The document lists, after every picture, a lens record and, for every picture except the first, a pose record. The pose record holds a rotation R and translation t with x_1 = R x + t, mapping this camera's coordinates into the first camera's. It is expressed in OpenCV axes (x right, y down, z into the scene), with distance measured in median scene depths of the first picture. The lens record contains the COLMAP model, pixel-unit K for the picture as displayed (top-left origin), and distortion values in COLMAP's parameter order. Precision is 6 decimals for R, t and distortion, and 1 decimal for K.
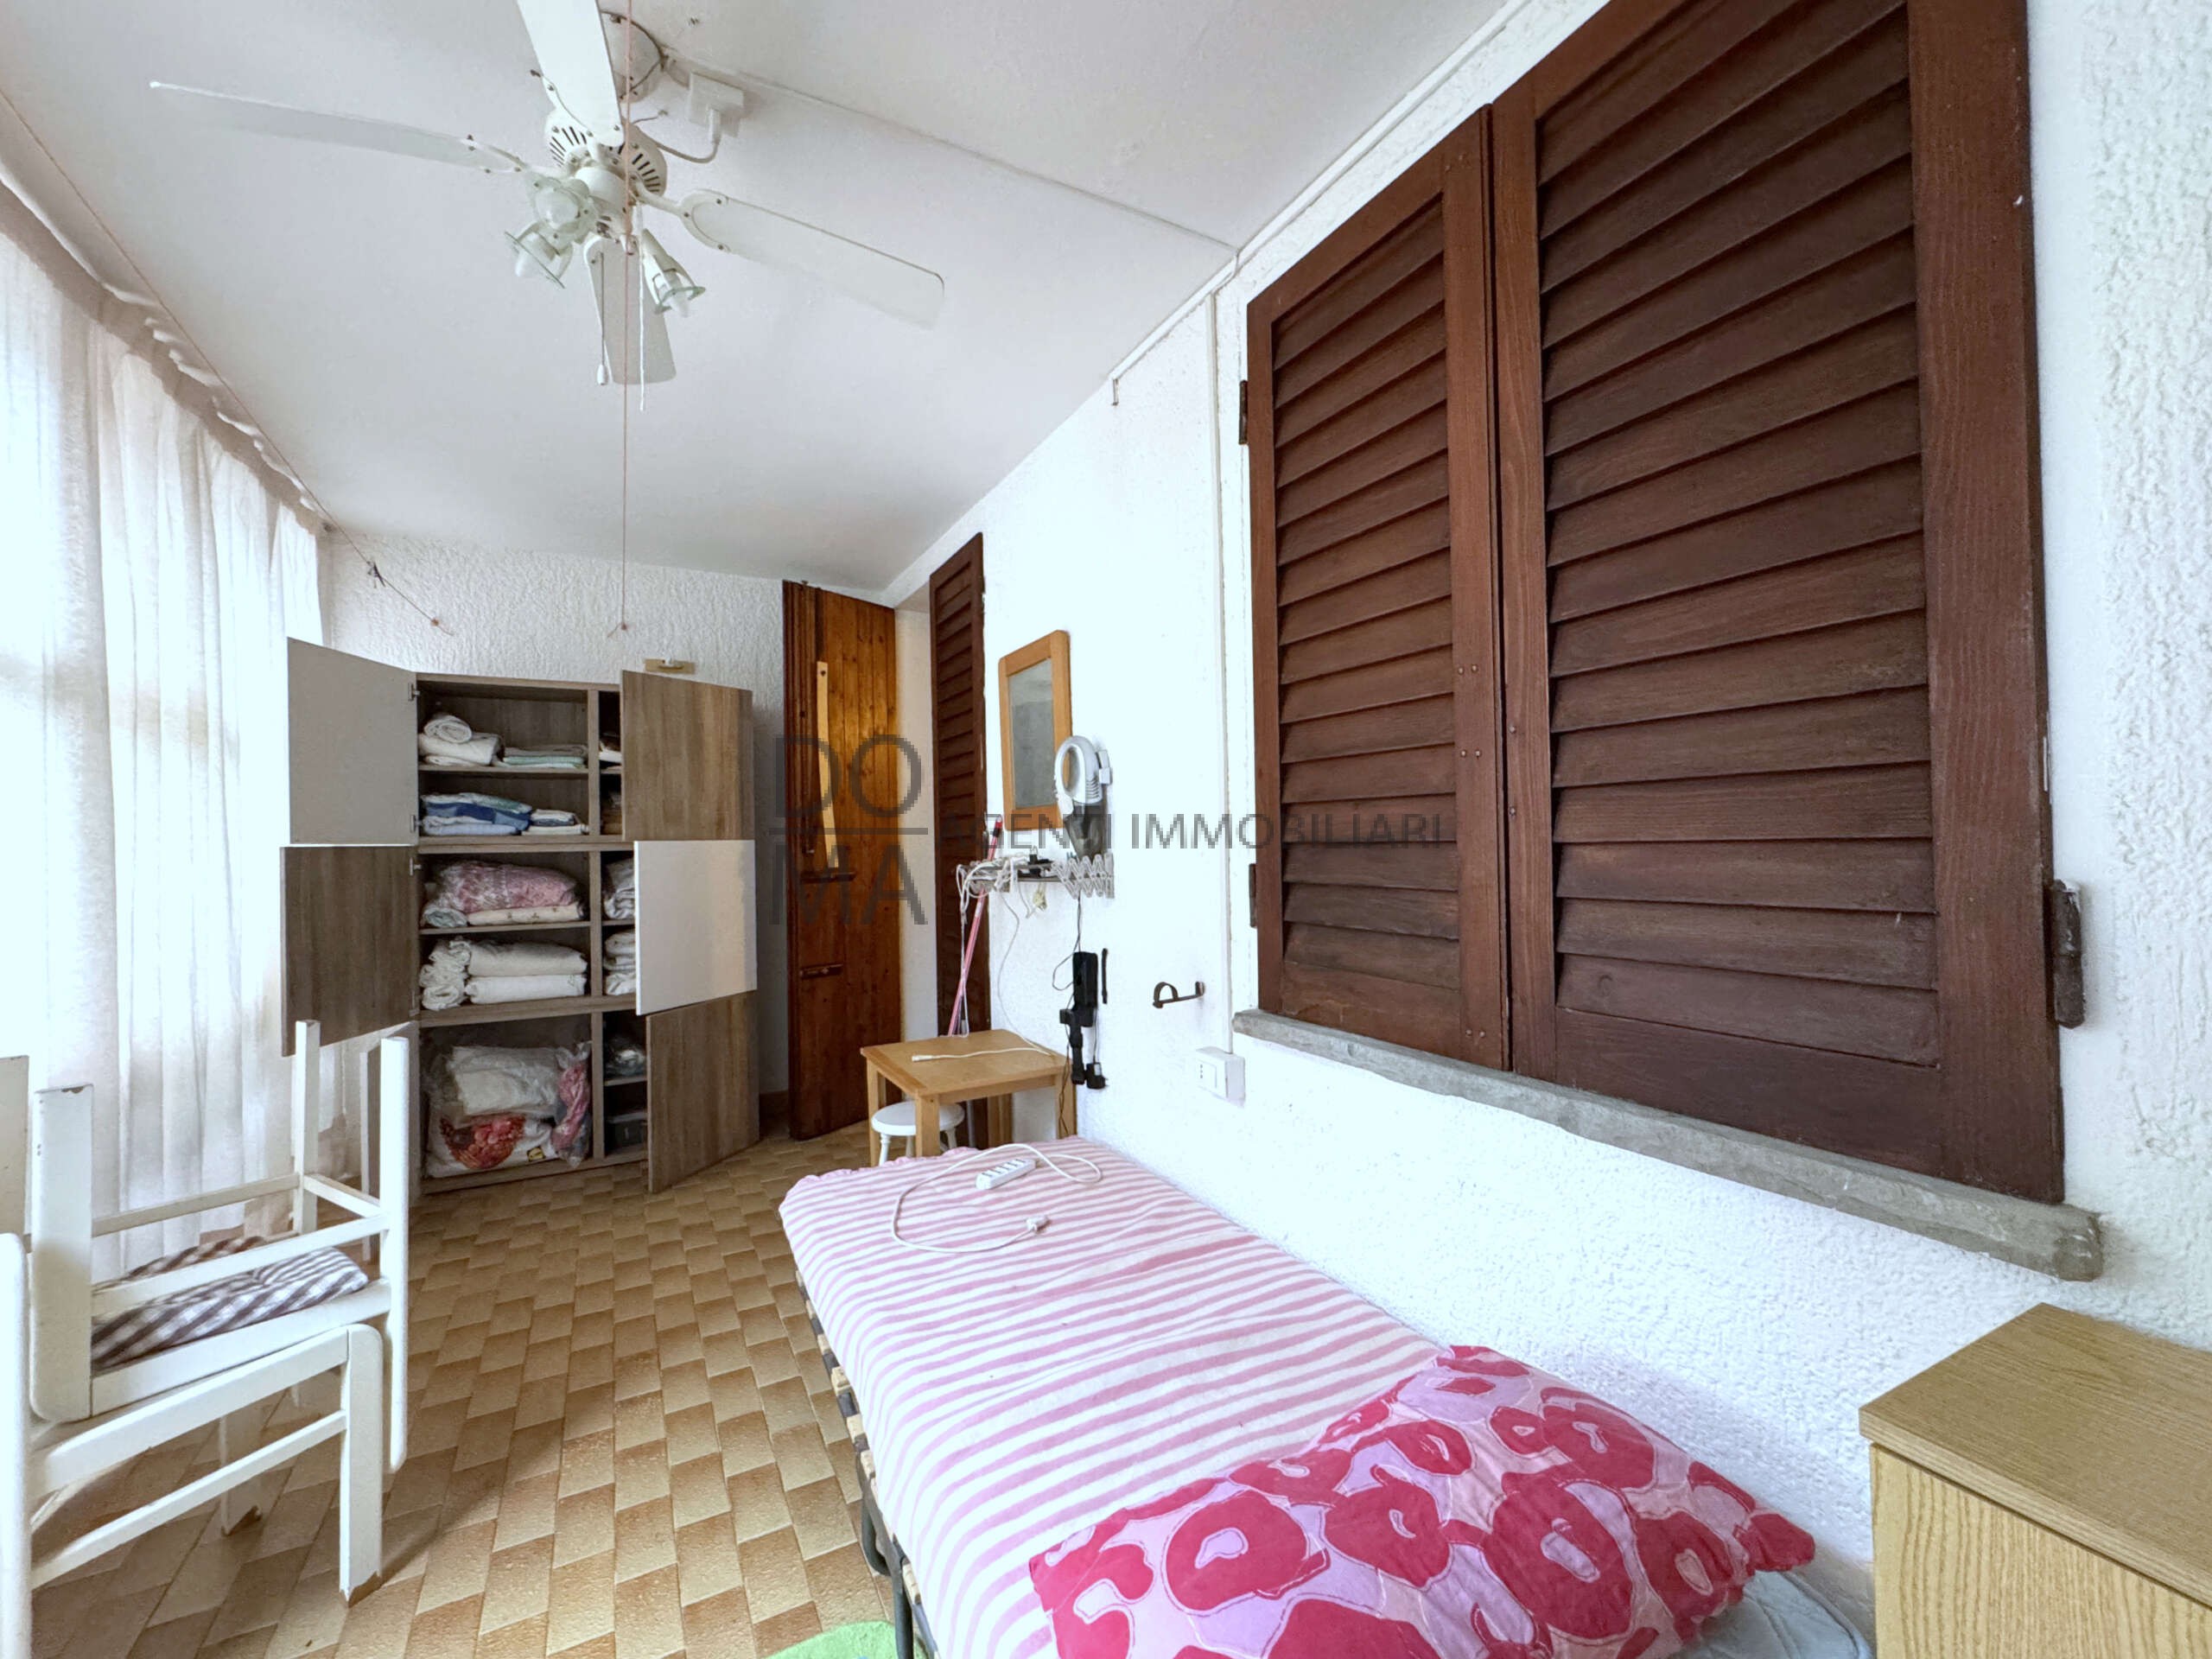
lens RADIAL K [[918.3, 0, 1104.8], [0, 918.3, 826.0], [0, 0, 1]] dist [-0.000559, 0.000248]
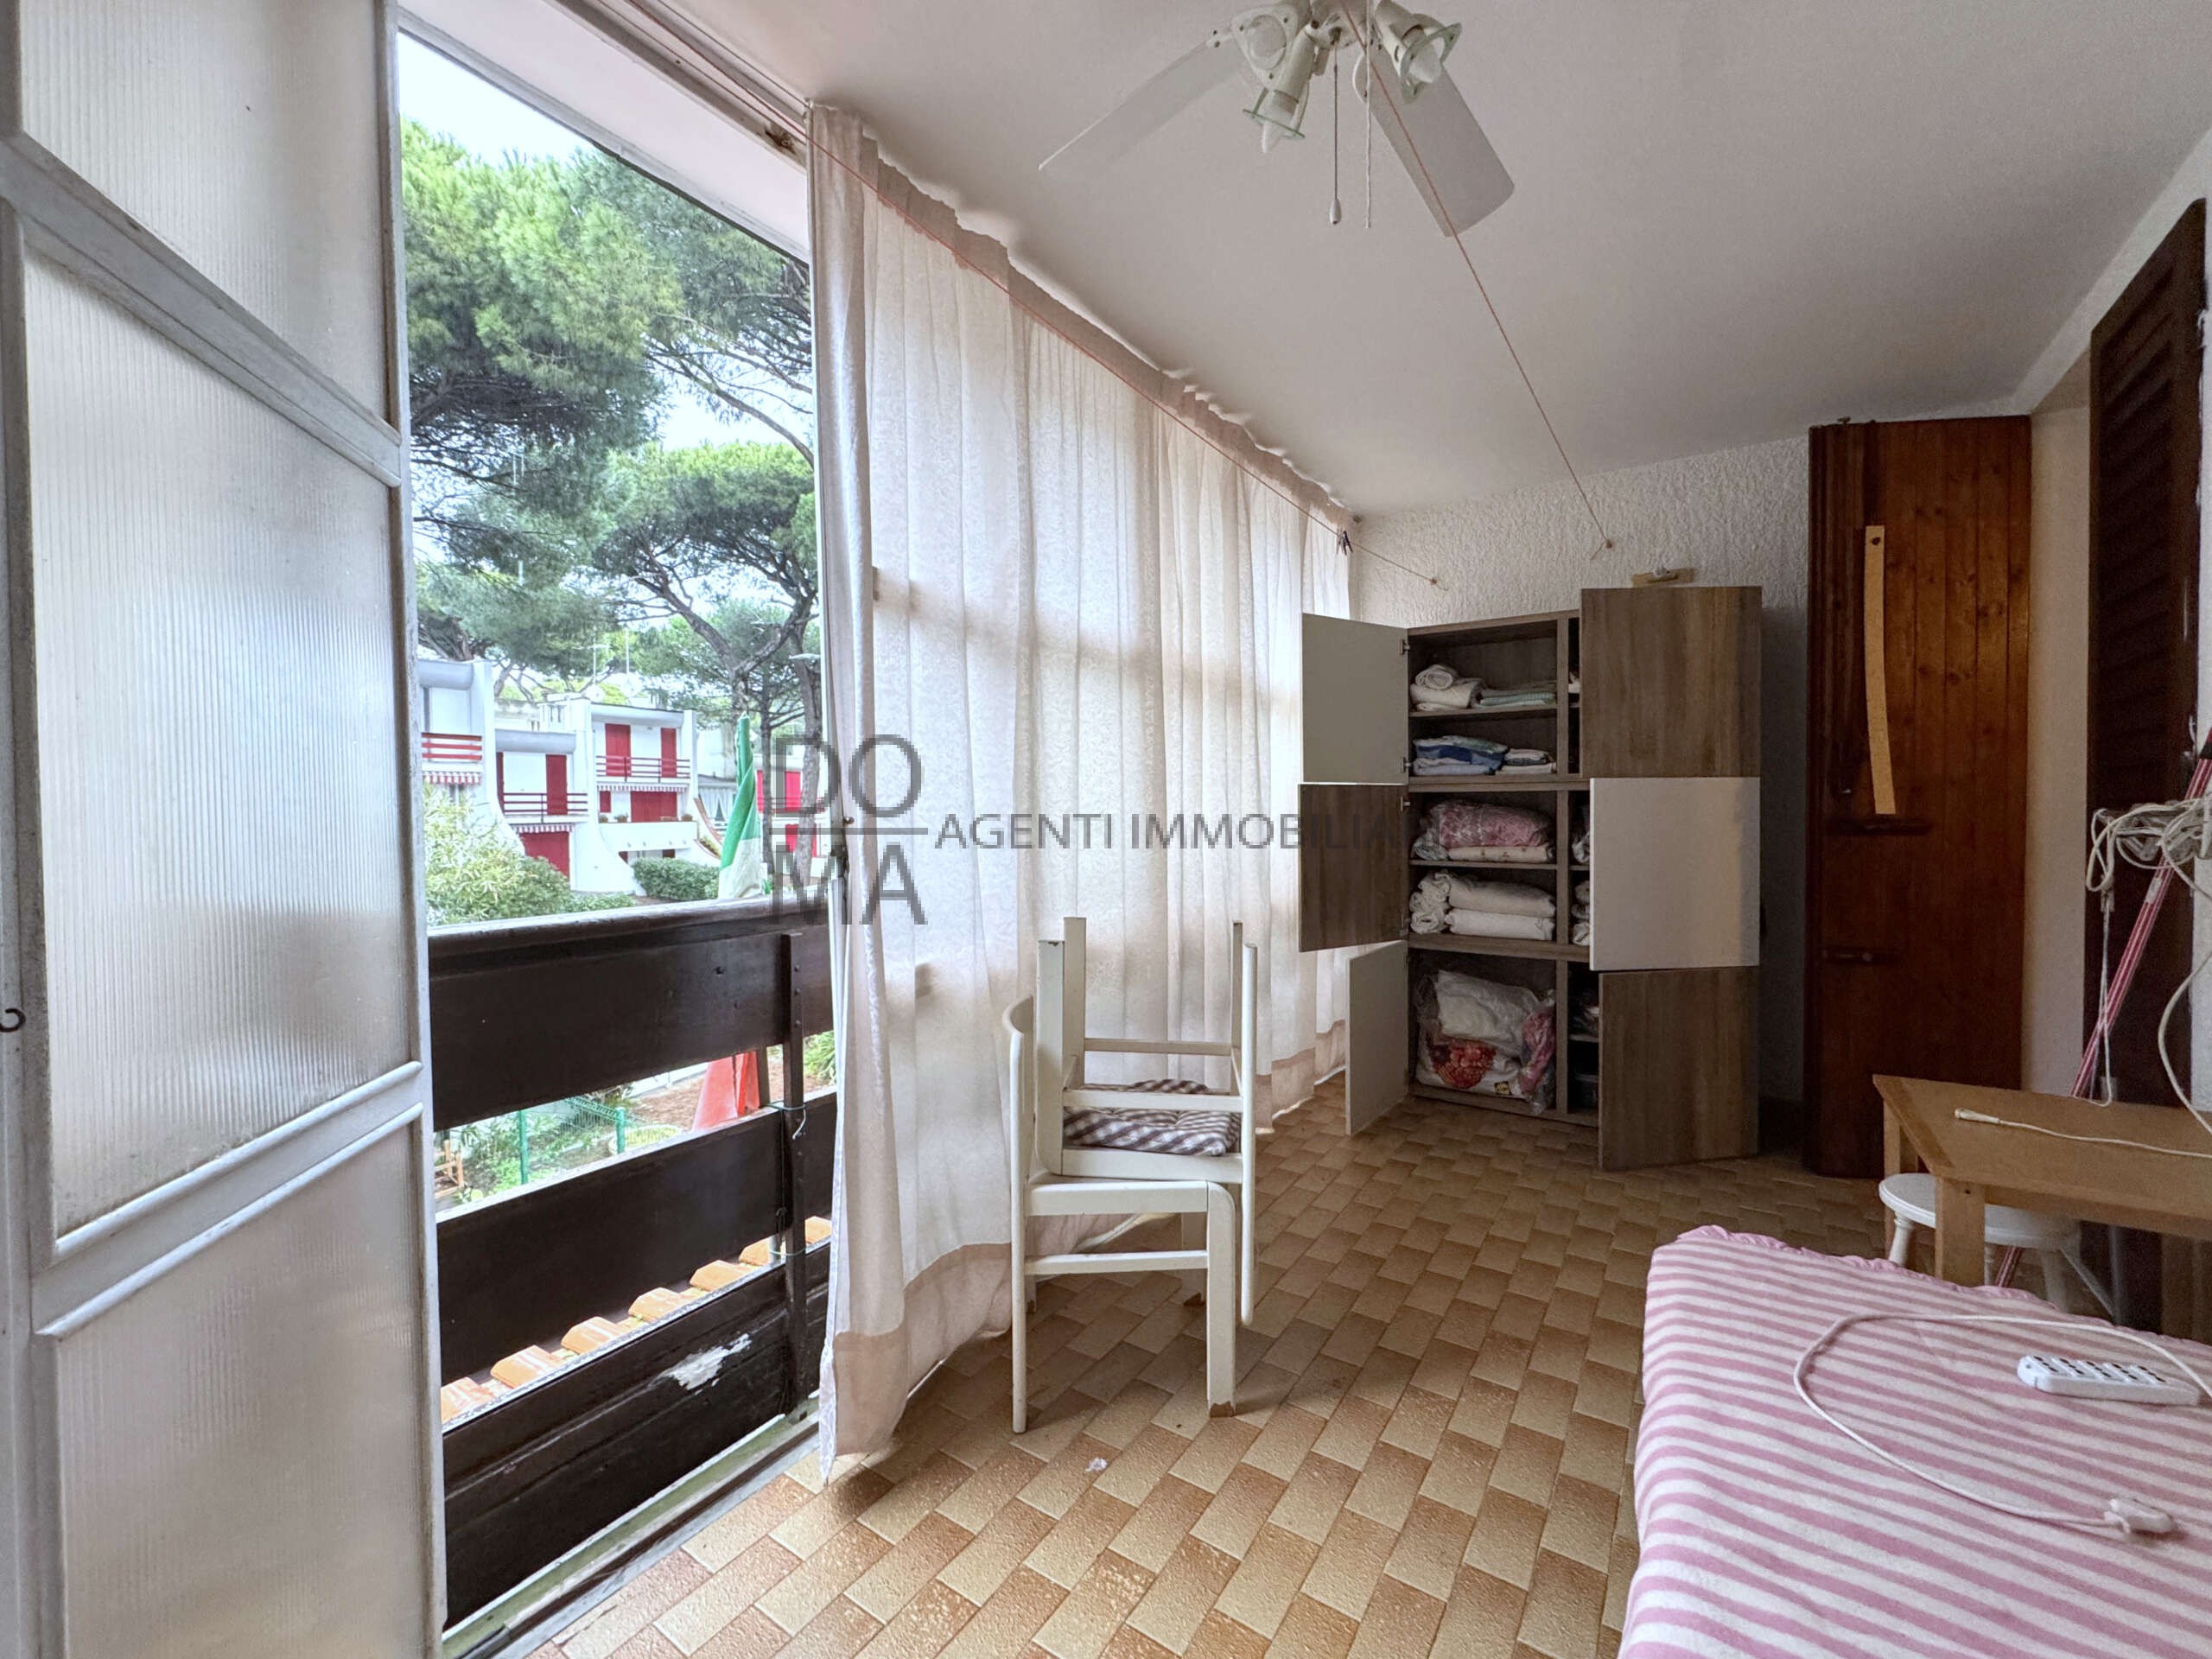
lens RADIAL K [[893.7, 0, 1106.3], [0, 893.7, 826.3], [0, 0, 1]] dist [-0.002149, 0.000687]
pose [[0.458016, 0.033312, -0.888319, 0.071288], [0.013120, 0.998935, 0.044225, 0.026483], [0.888847, -0.031910, 0.457092, 0.249139]]
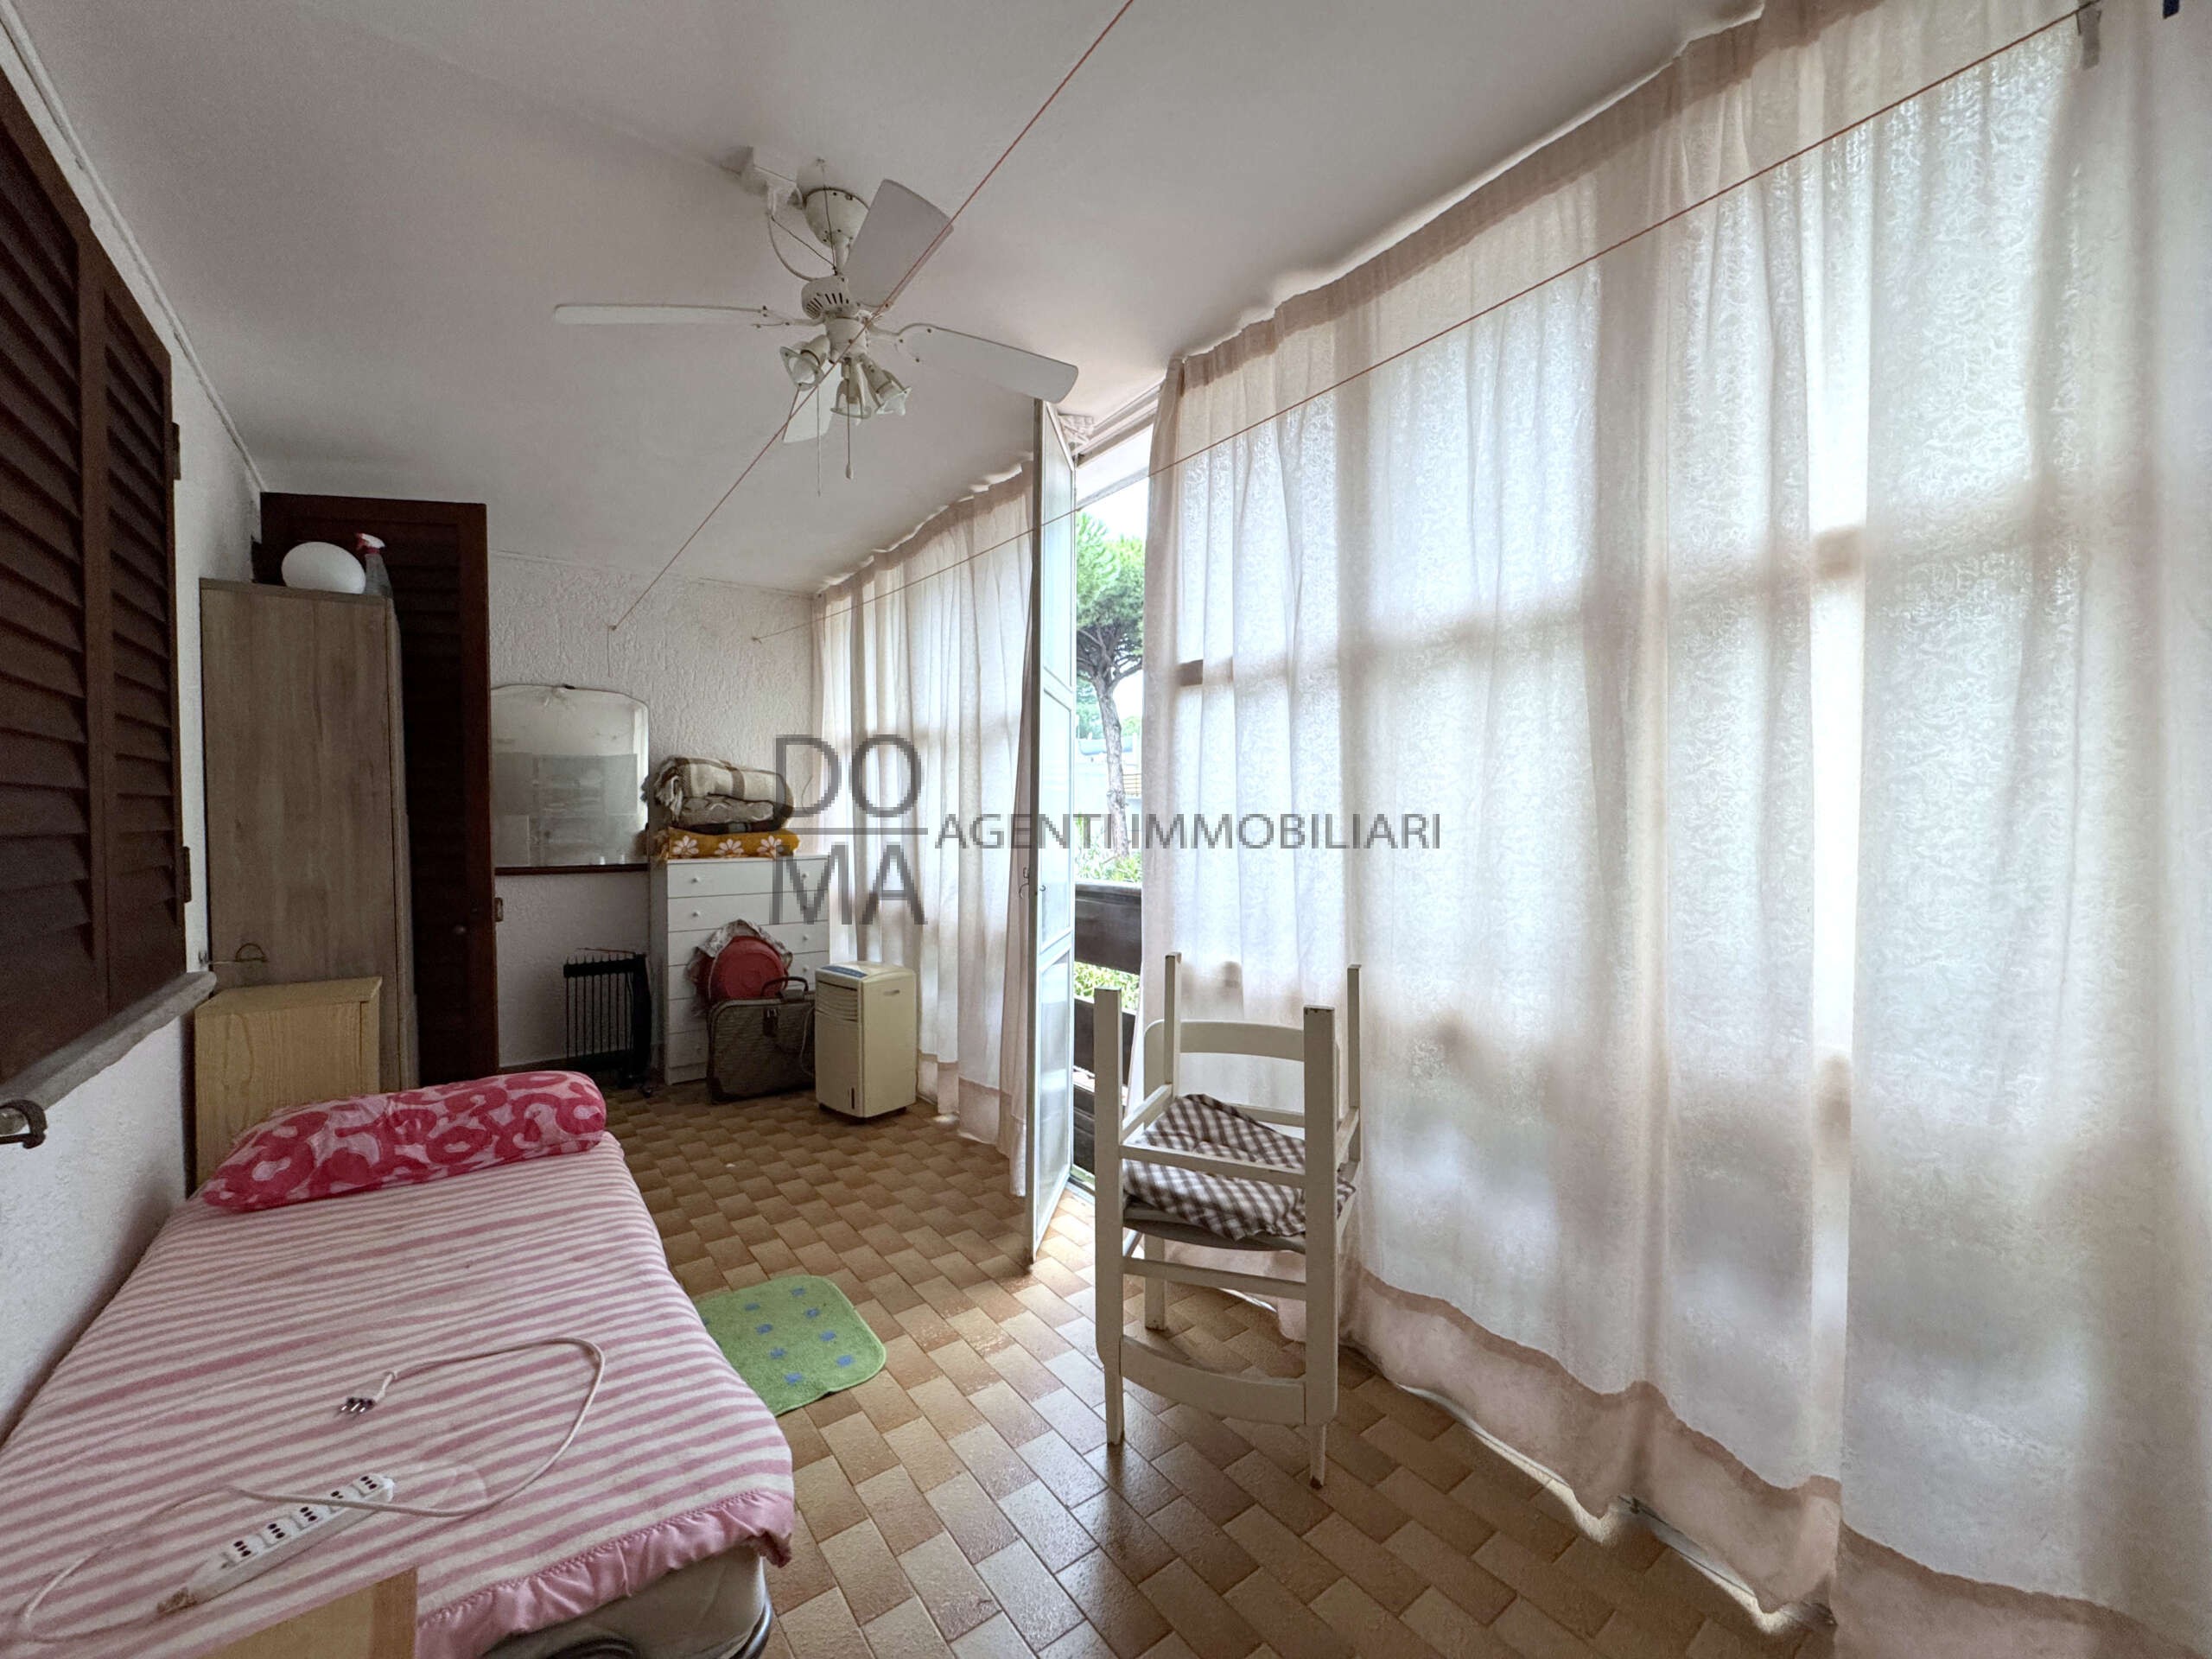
lens RADIAL K [[879.6, 0, 1104.3], [0, 879.6, 826.2], [0, 0, 1]] dist [-0.000538, 0.000440]
pose [[-0.988966, 0.031184, -0.144820, -0.438691], [0.031724, 0.999496, -0.001423, 0.023842], [0.144703, -0.006002, -0.989457, 1.427389]]
